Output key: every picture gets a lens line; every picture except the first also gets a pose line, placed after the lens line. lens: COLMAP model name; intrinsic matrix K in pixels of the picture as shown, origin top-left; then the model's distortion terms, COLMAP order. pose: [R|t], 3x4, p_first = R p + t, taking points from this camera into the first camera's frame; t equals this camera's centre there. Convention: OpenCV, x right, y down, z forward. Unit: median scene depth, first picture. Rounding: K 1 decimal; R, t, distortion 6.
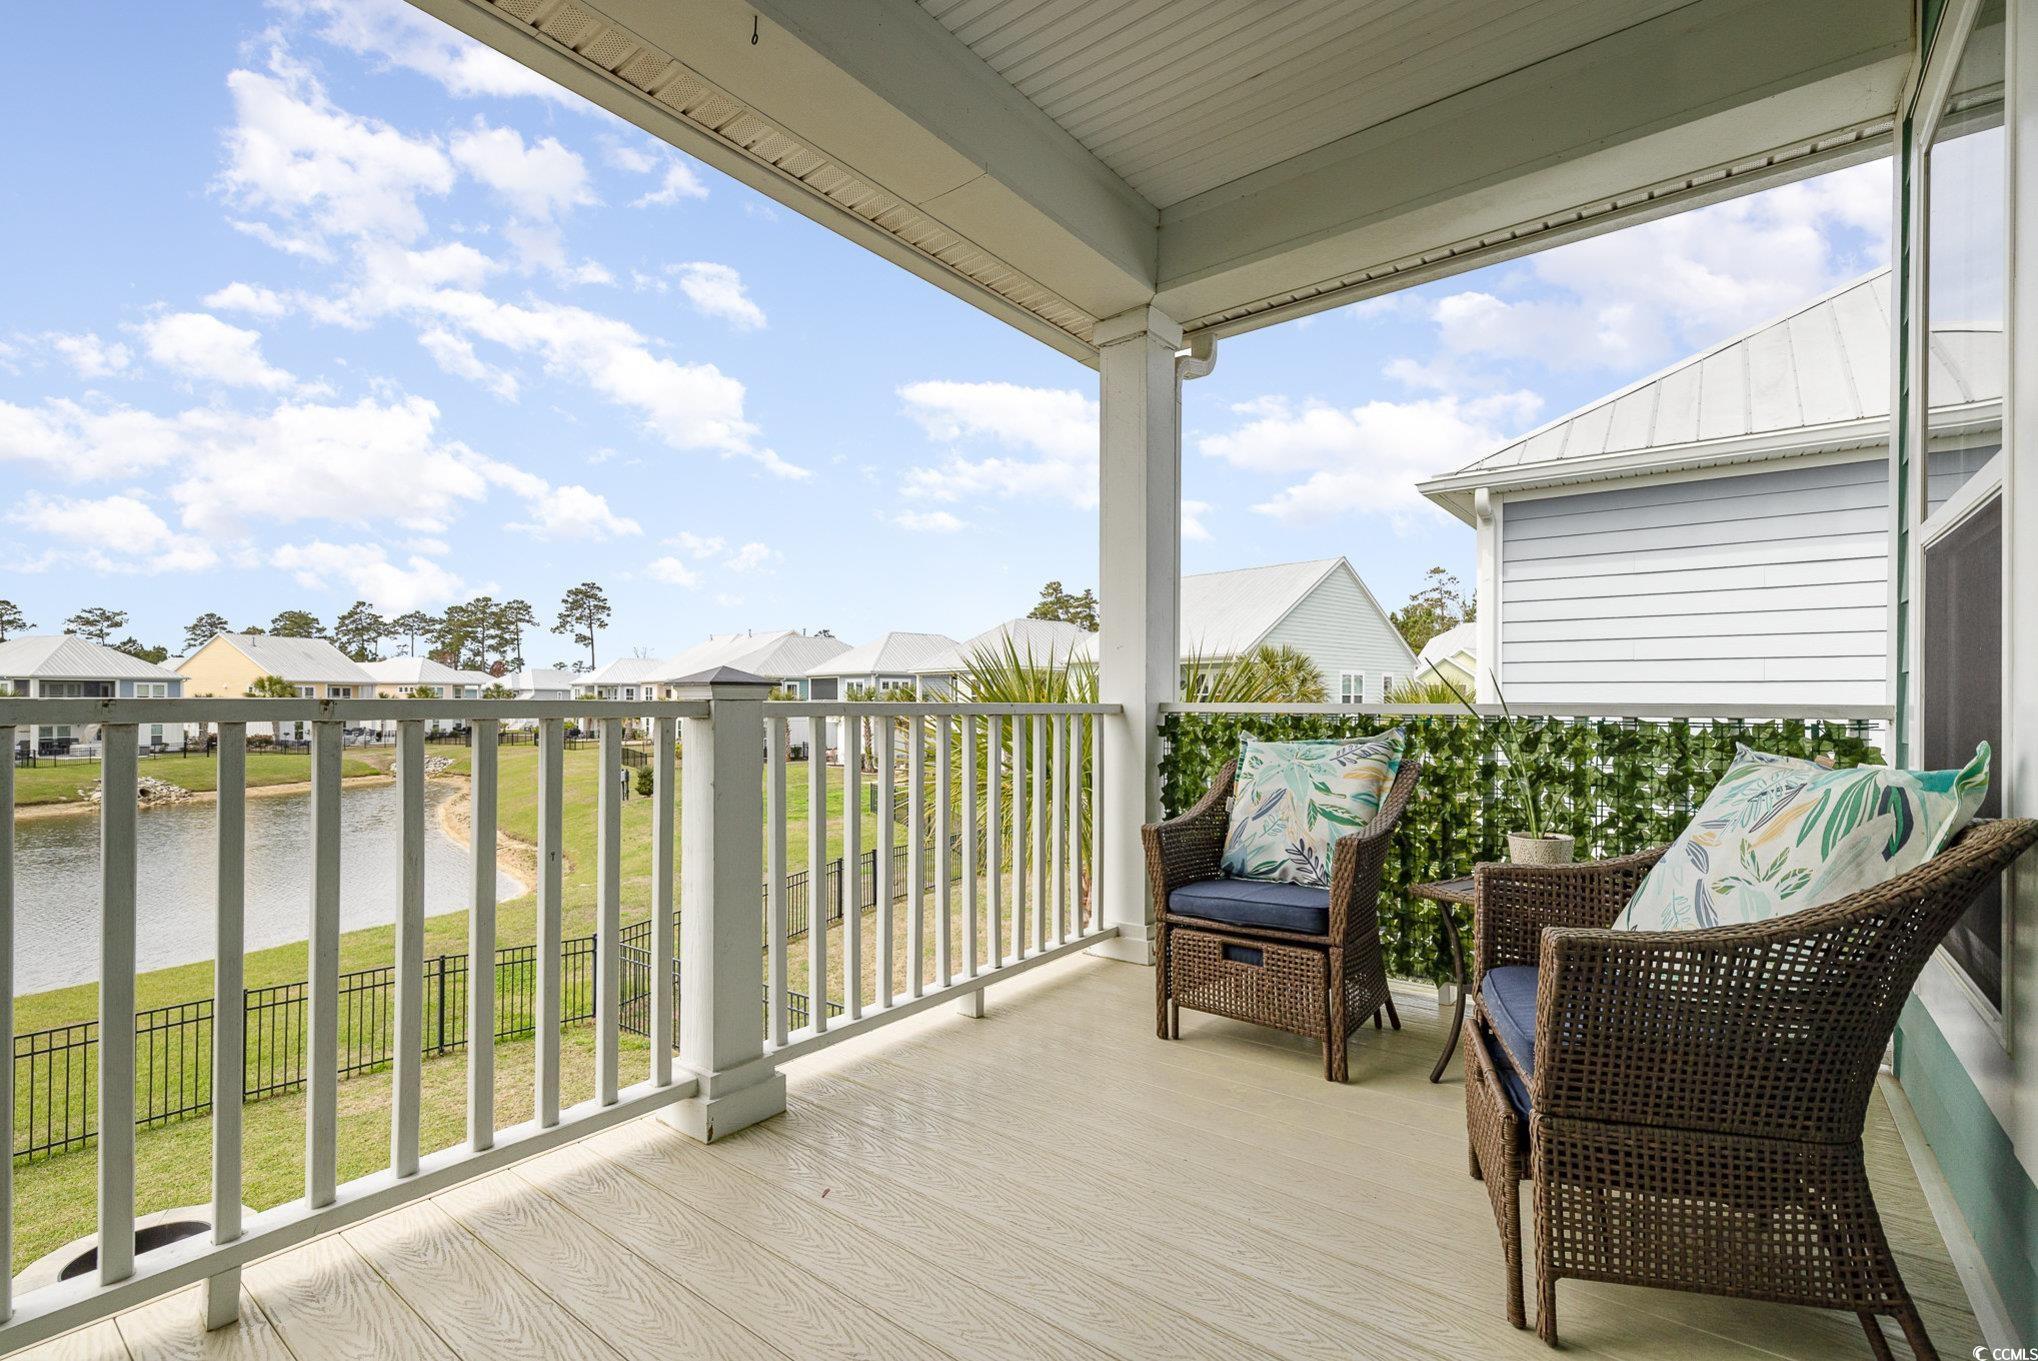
lens RADIAL K [[901.0, 0, 1038.9], [0, 901.0, 691.2], [0, 0, 1]] dist [0.001441, 0.000460]
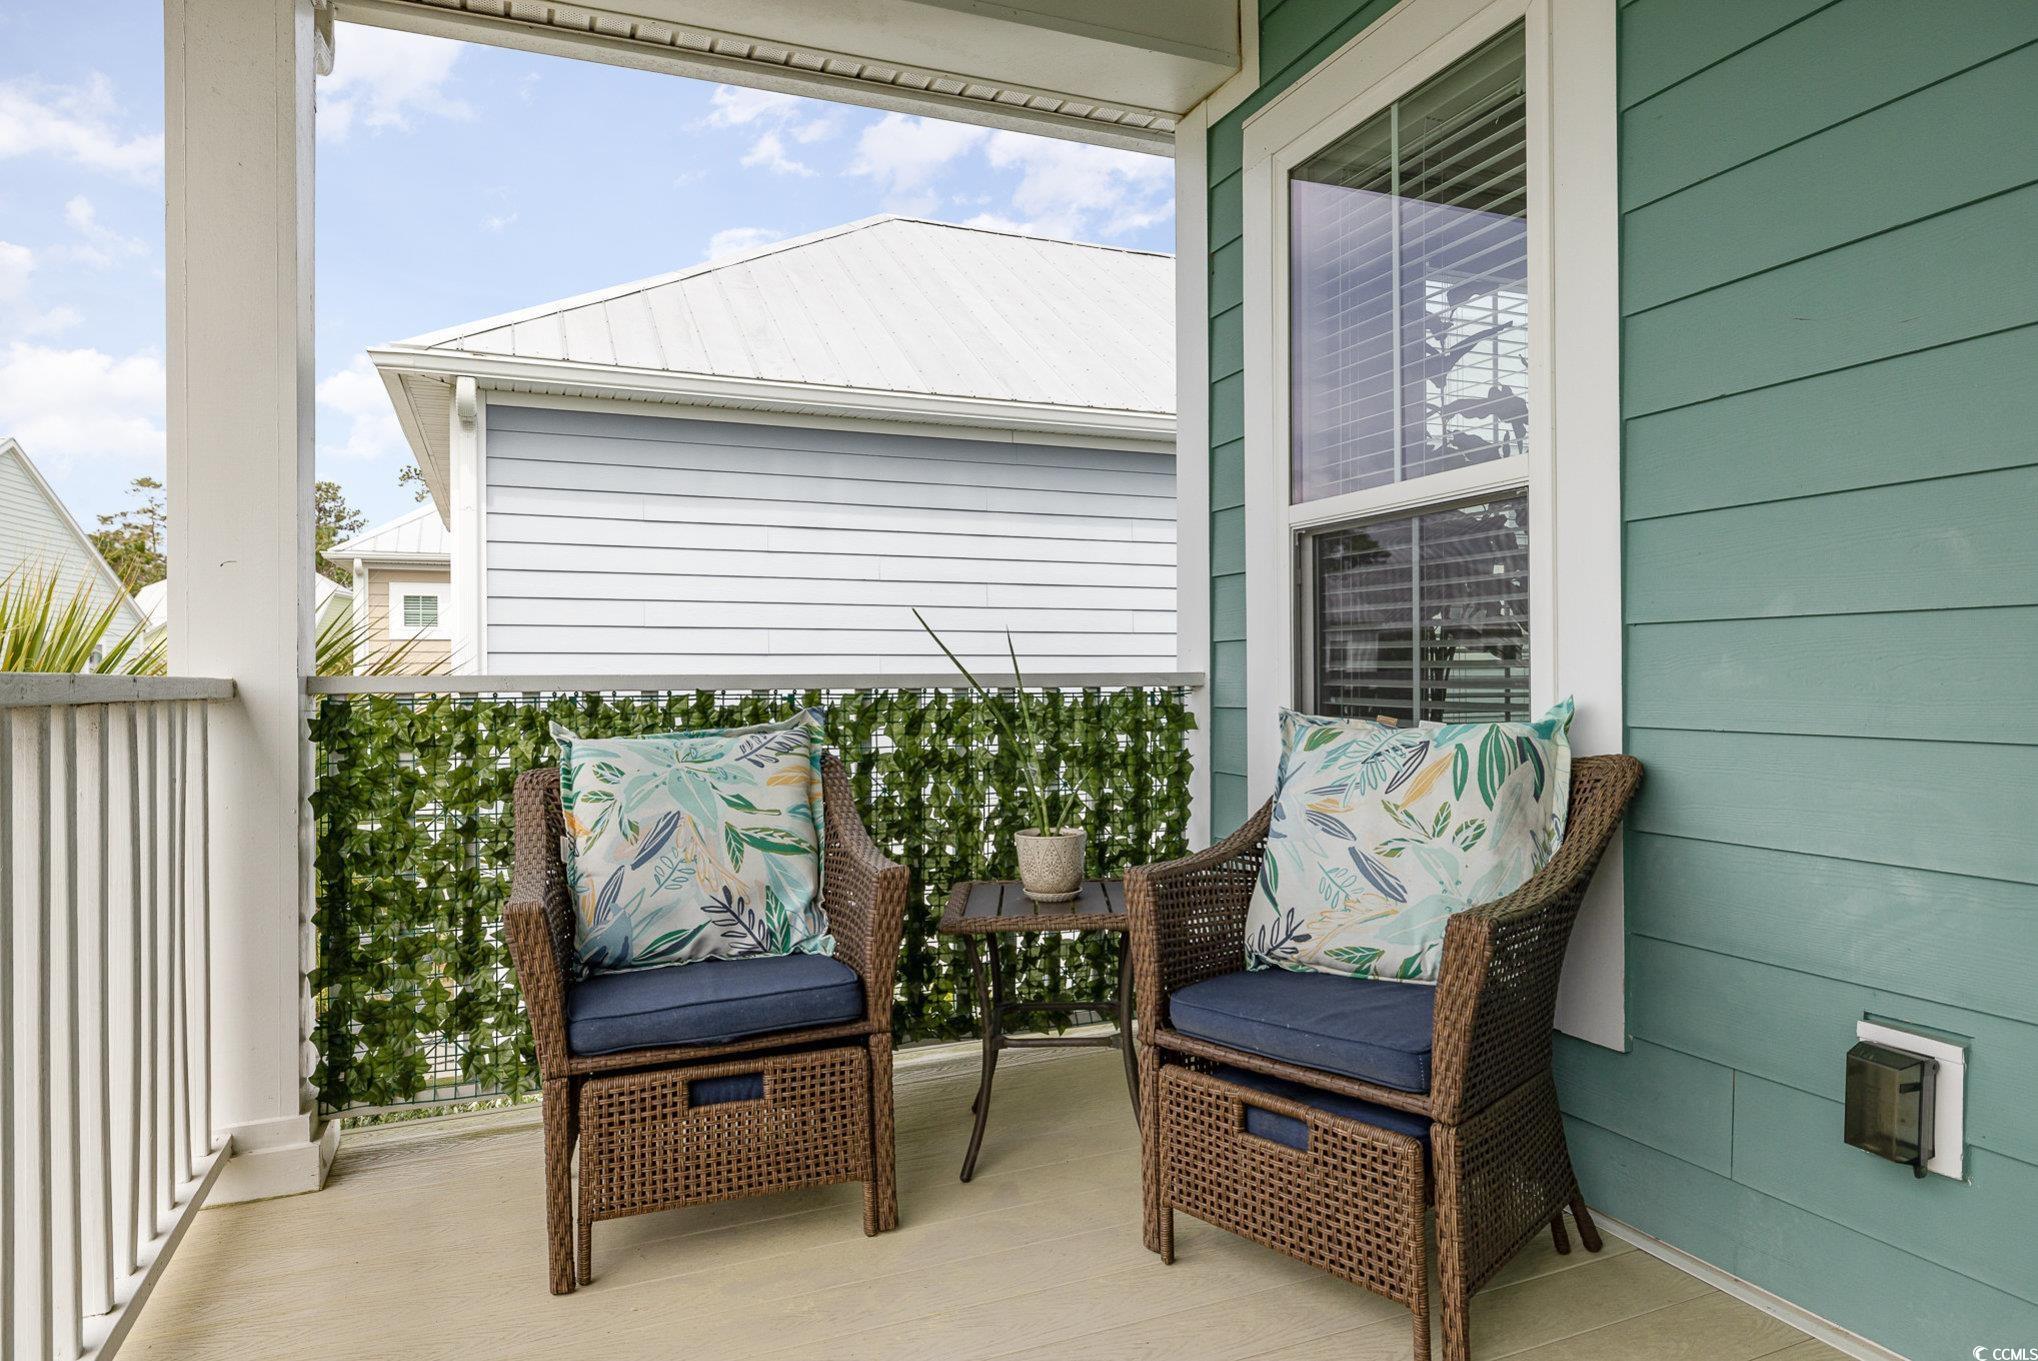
lens RADIAL K [[1239.5, 0, 1018.5], [0, 1239.5, 669.0], [0, 0, 1]] dist [0.001336, 0.001346]
pose [[0.506790, 0.001604, 0.862068, -0.339056], [-0.001105, 0.999999, -0.001211, 0.011117], [-0.862069, -0.000339, 0.506791, 0.361860]]
